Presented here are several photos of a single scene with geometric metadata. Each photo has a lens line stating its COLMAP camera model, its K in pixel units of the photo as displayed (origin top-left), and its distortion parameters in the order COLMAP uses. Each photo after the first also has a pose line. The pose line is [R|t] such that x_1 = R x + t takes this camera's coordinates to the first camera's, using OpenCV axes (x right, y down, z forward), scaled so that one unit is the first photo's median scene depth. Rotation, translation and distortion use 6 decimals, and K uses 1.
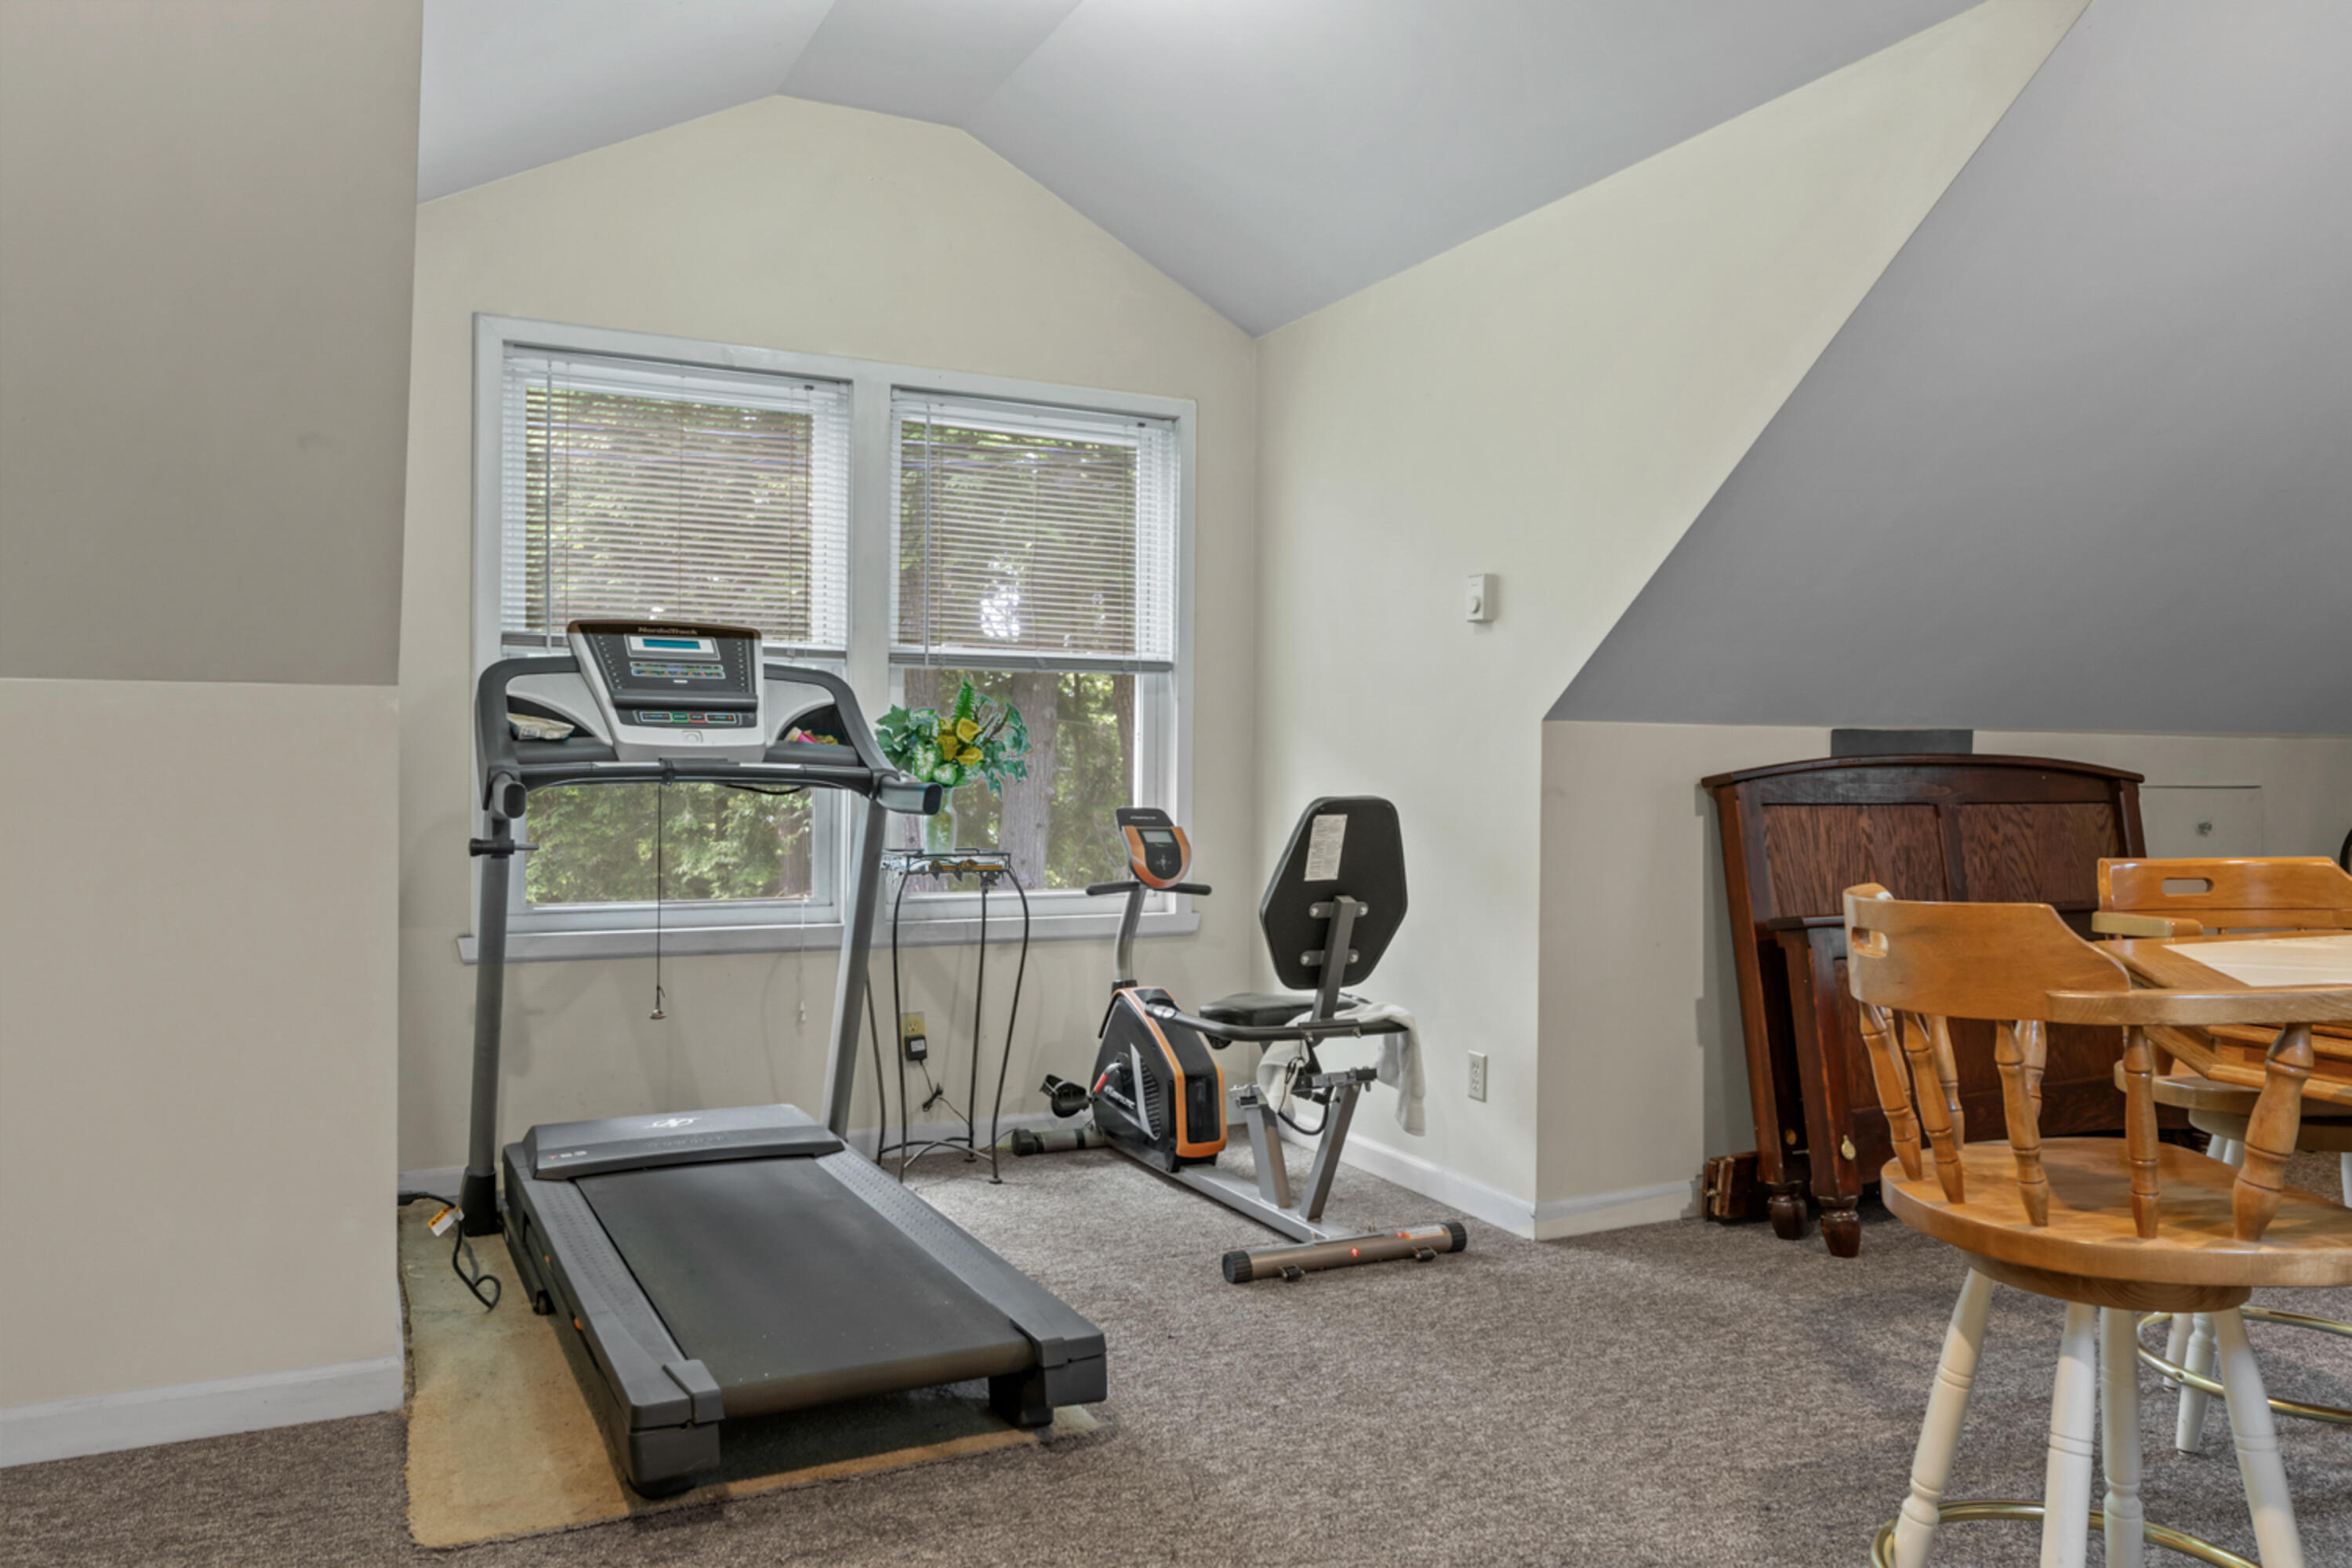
lens RADIAL K [[1670.0, 0, 1167.9], [0, 1670.0, 783.6], [0, 0, 1]] dist [0.003002, 0.003546]
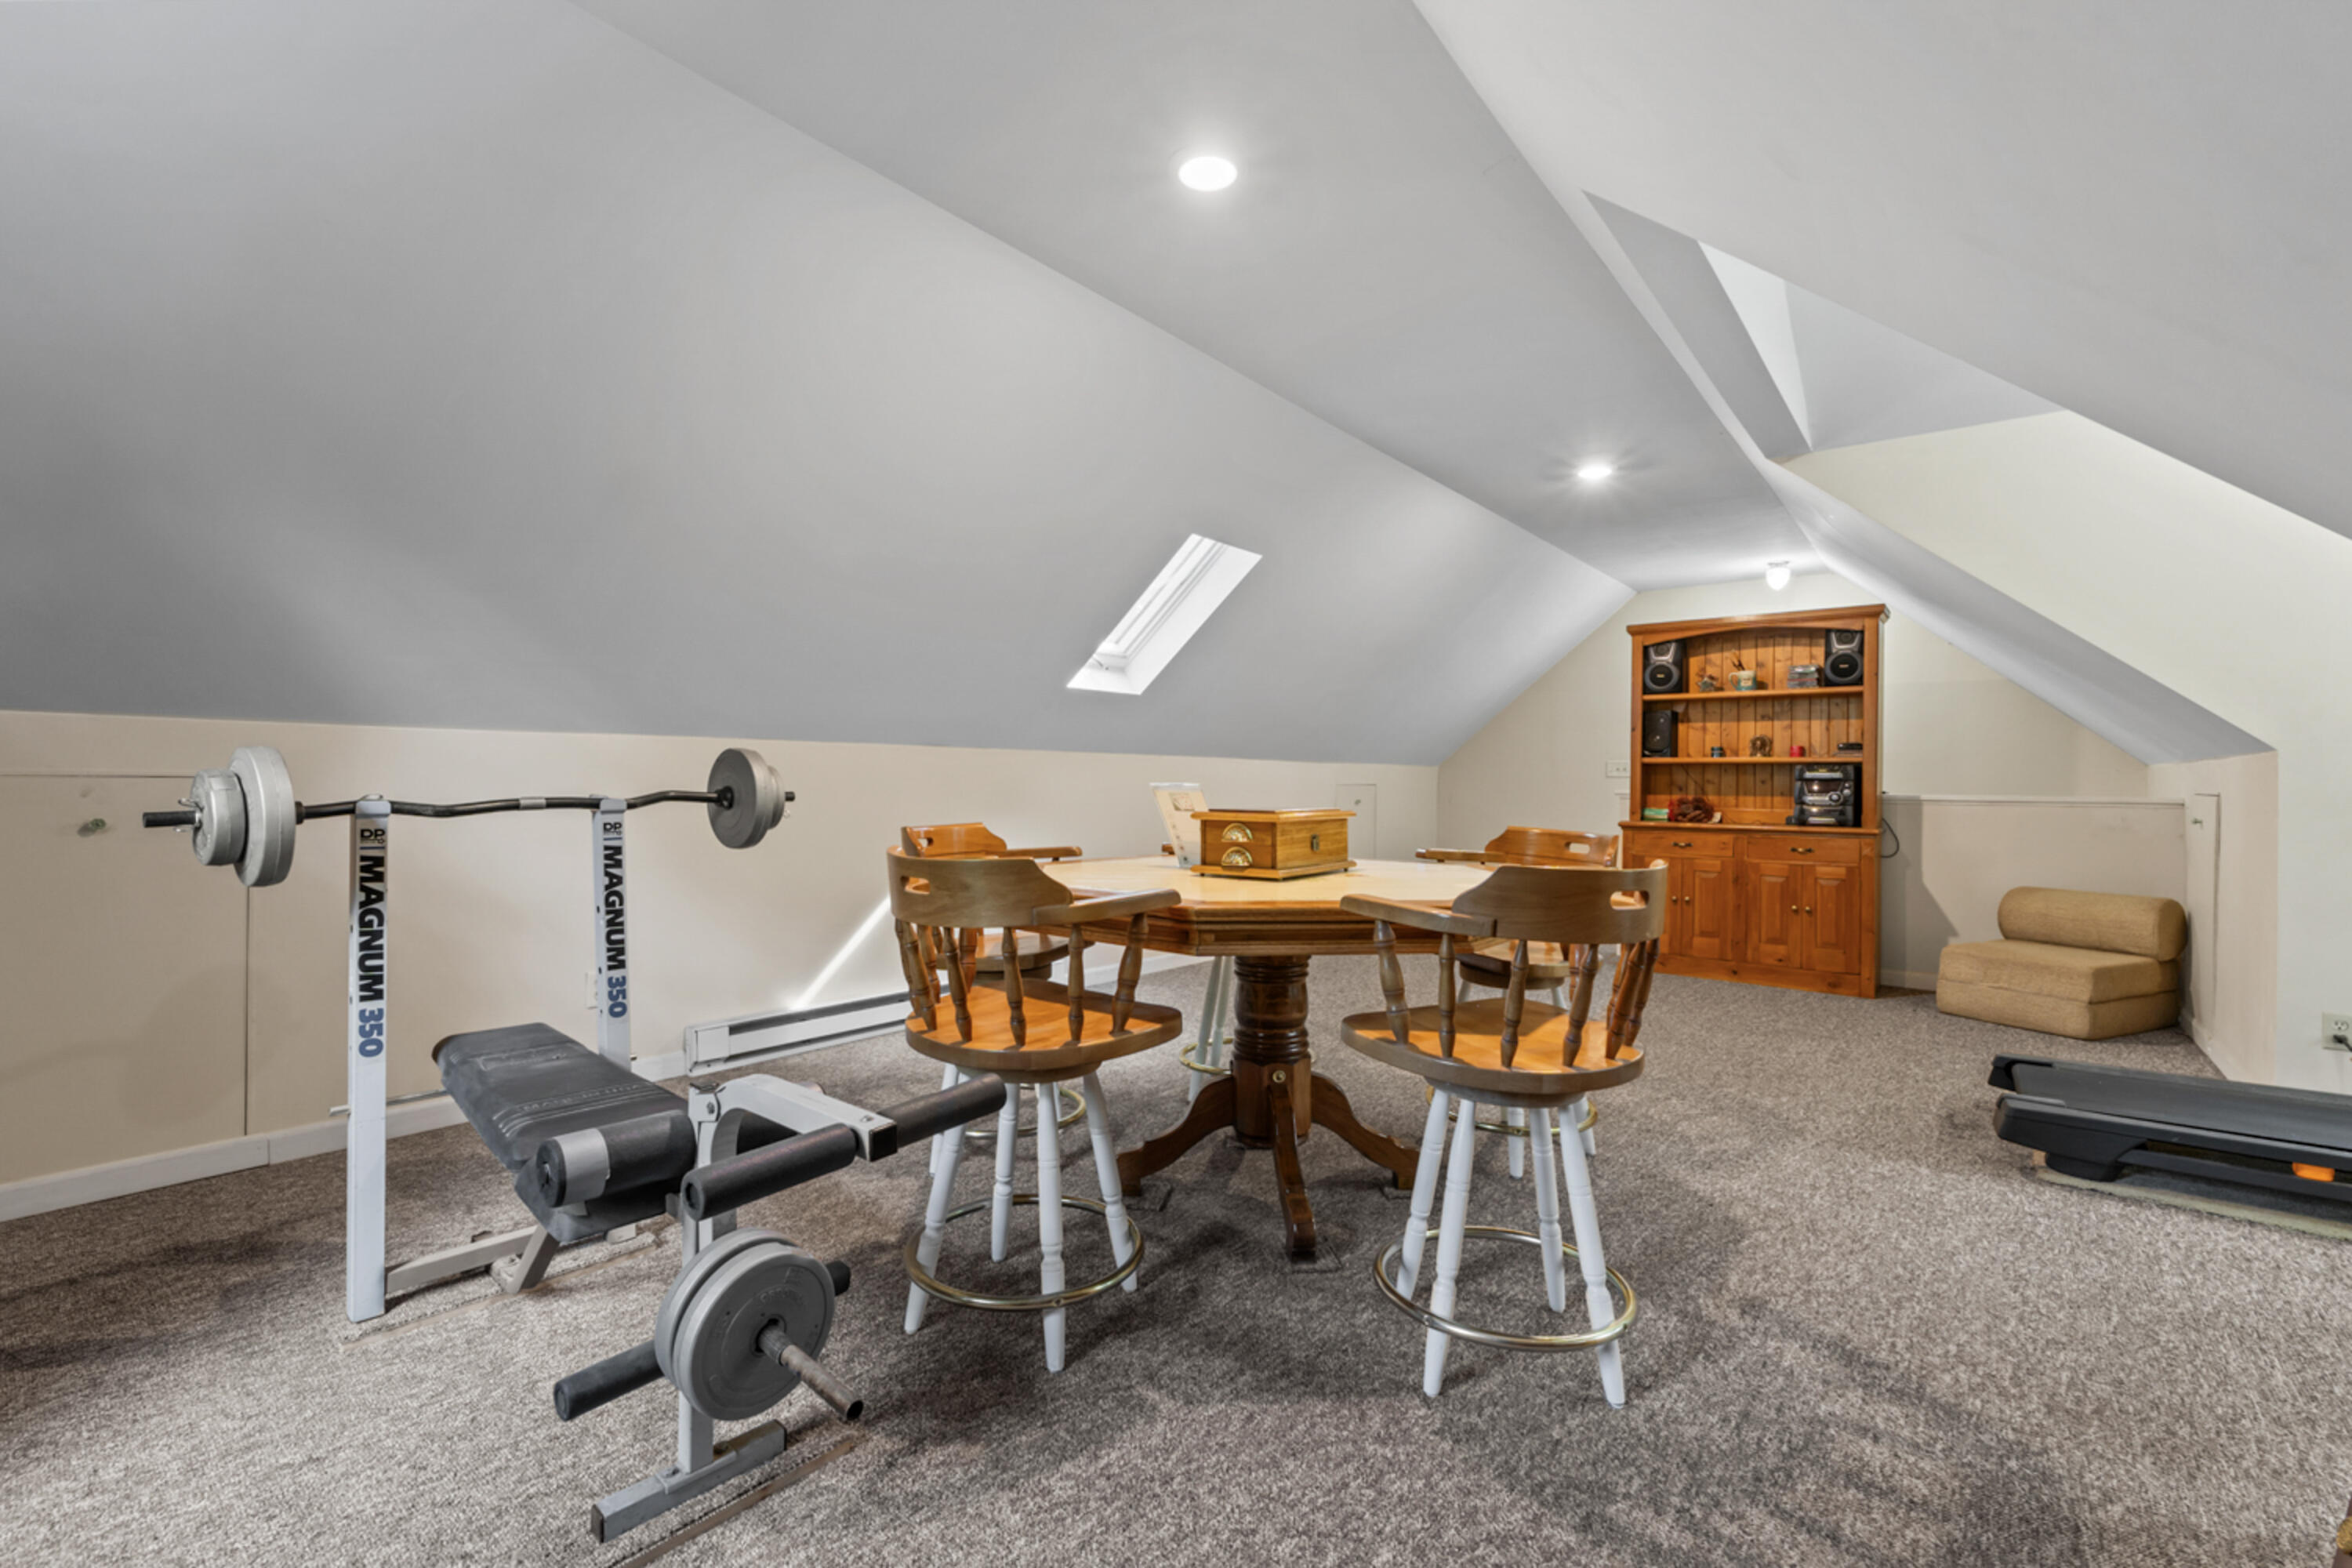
lens RADIAL K [[1001.4, 0, 1179.7], [0, 1001.4, 749.9], [0, 0, 1]] dist [-0.000709, -0.000107]
pose [[-0.907701, -0.029549, -0.418576, 0.855896], [-0.021163, 0.999472, -0.024663, -0.003876], [0.419083, -0.013528, -0.907847, 1.120952]]
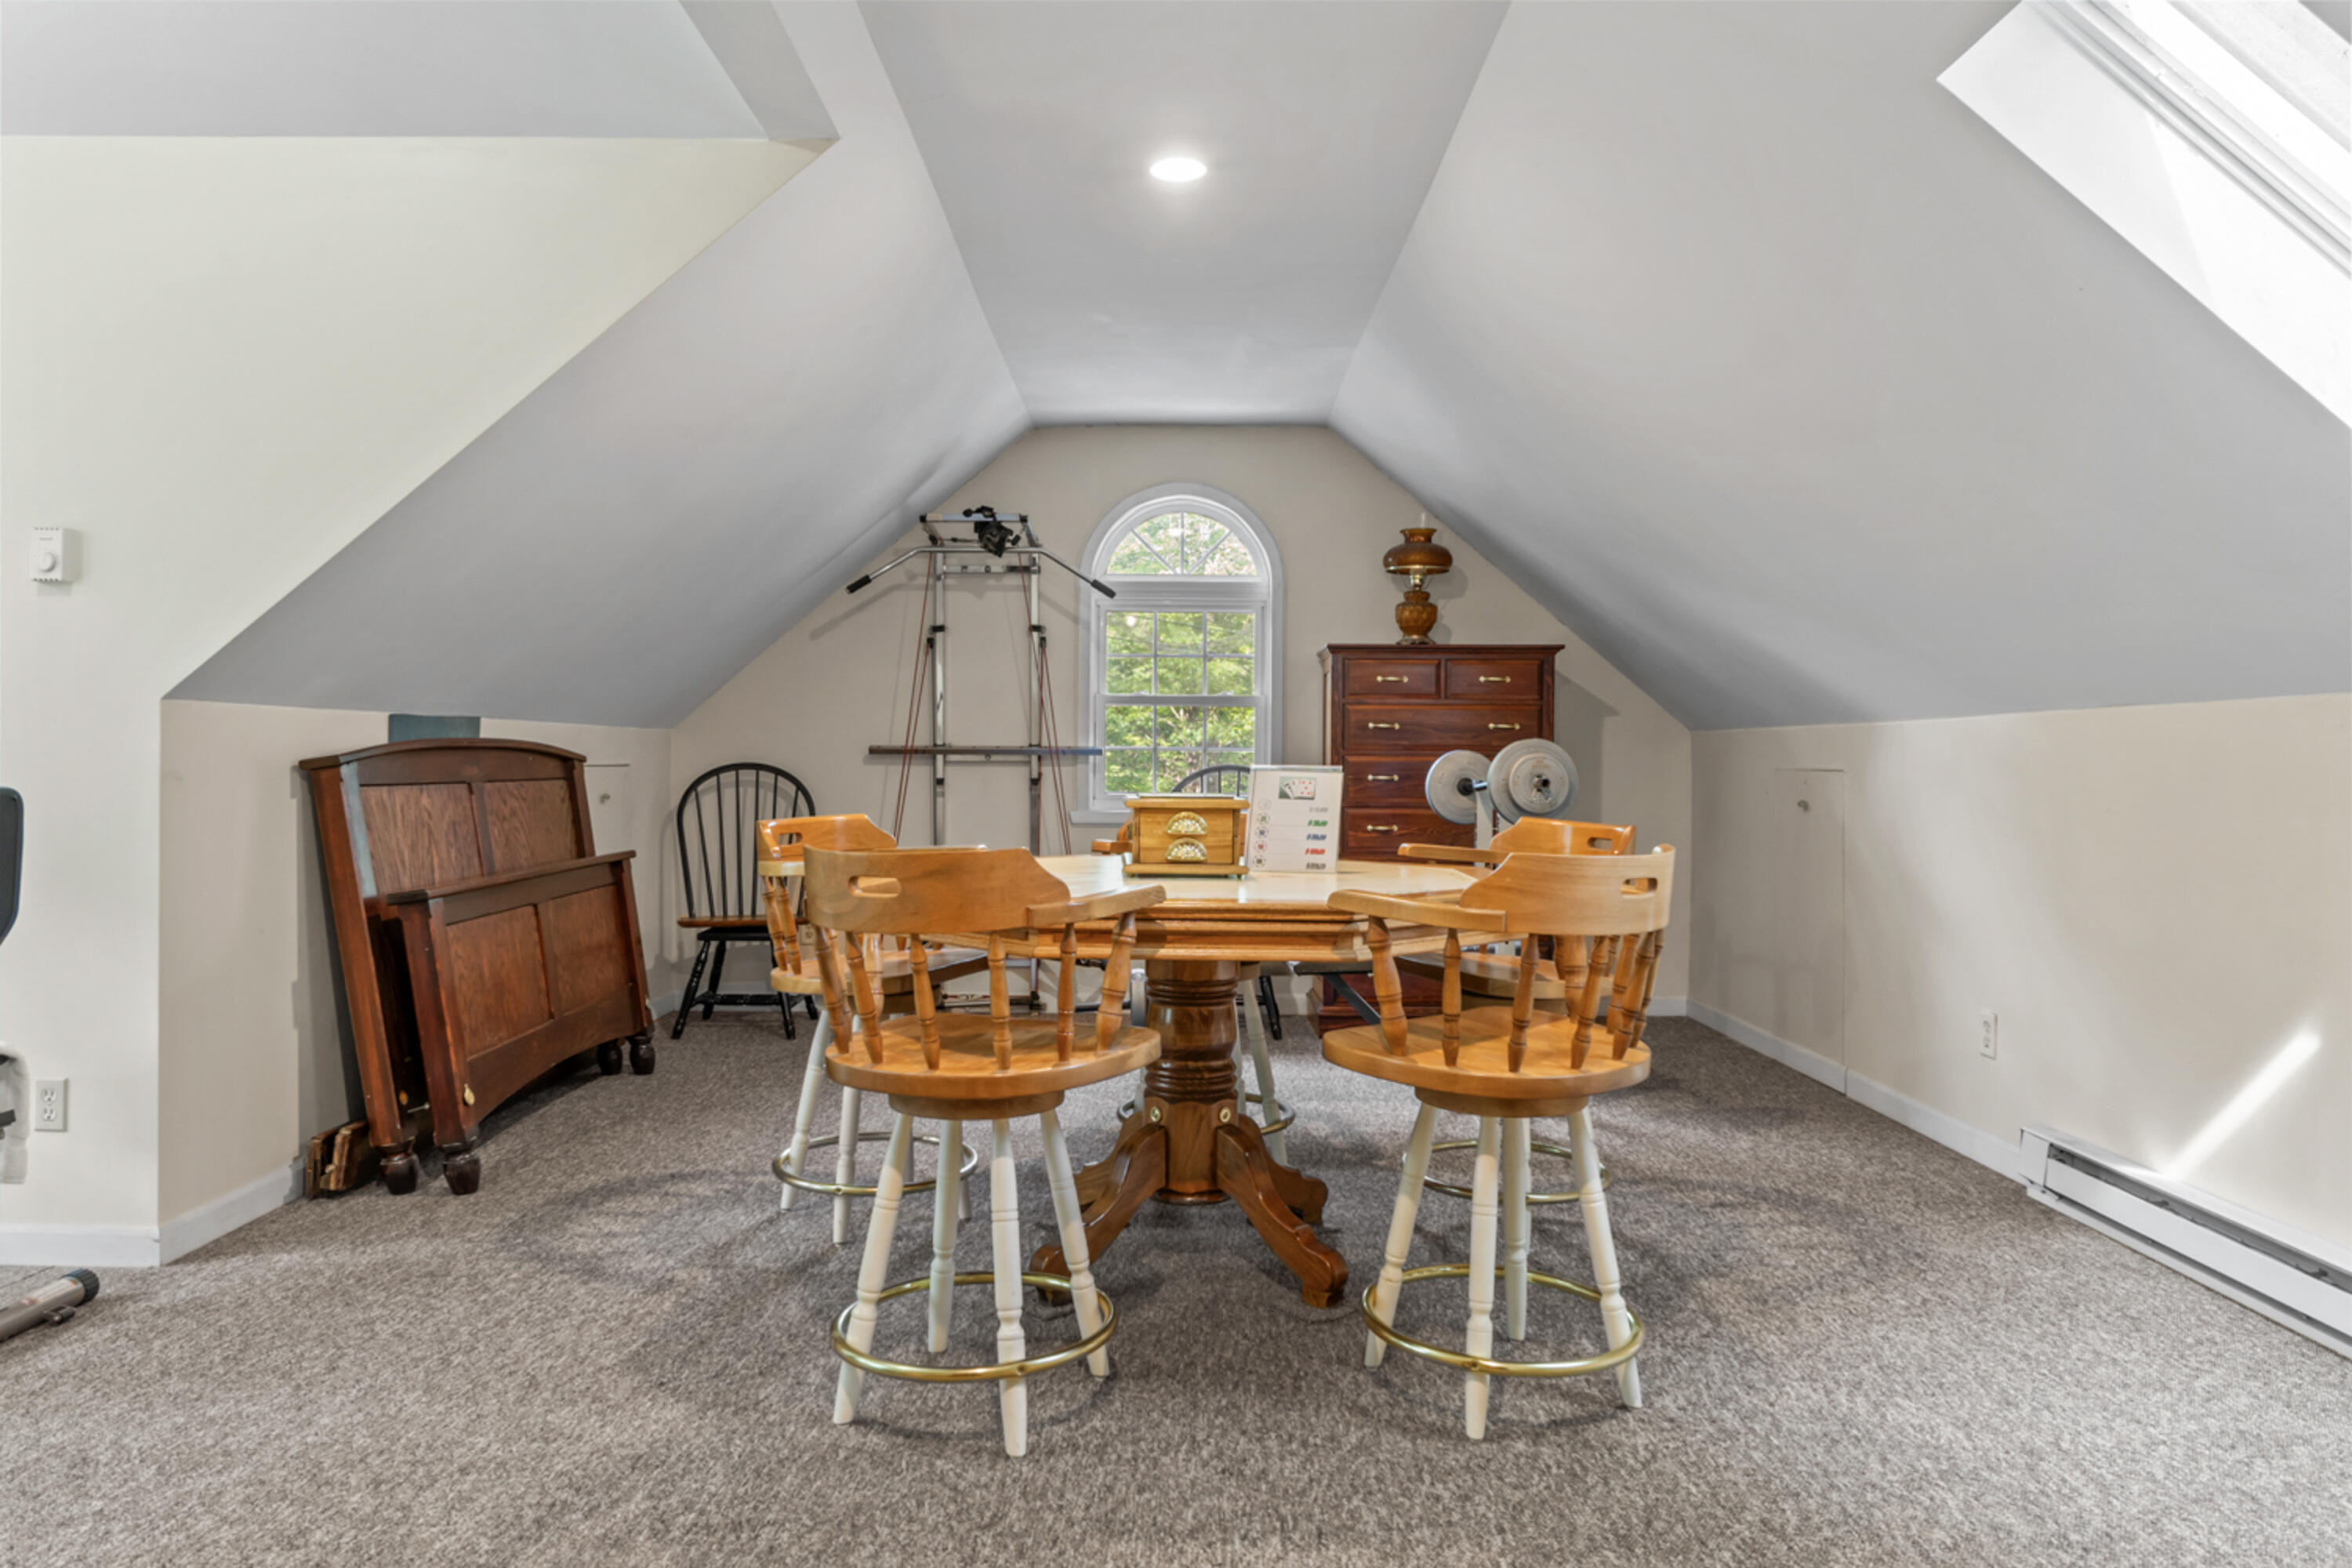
lens RADIAL K [[1527.3, 0, 1175.4], [0, 1527.3, 775.5], [0, 0, 1]] dist [0.000339, 0.000648]
pose [[0.447527, -0.013273, 0.894172, -0.281303], [0.005182, 0.999912, 0.012249, -0.003099], [-0.894256, -0.000849, 0.447556, 0.128635]]
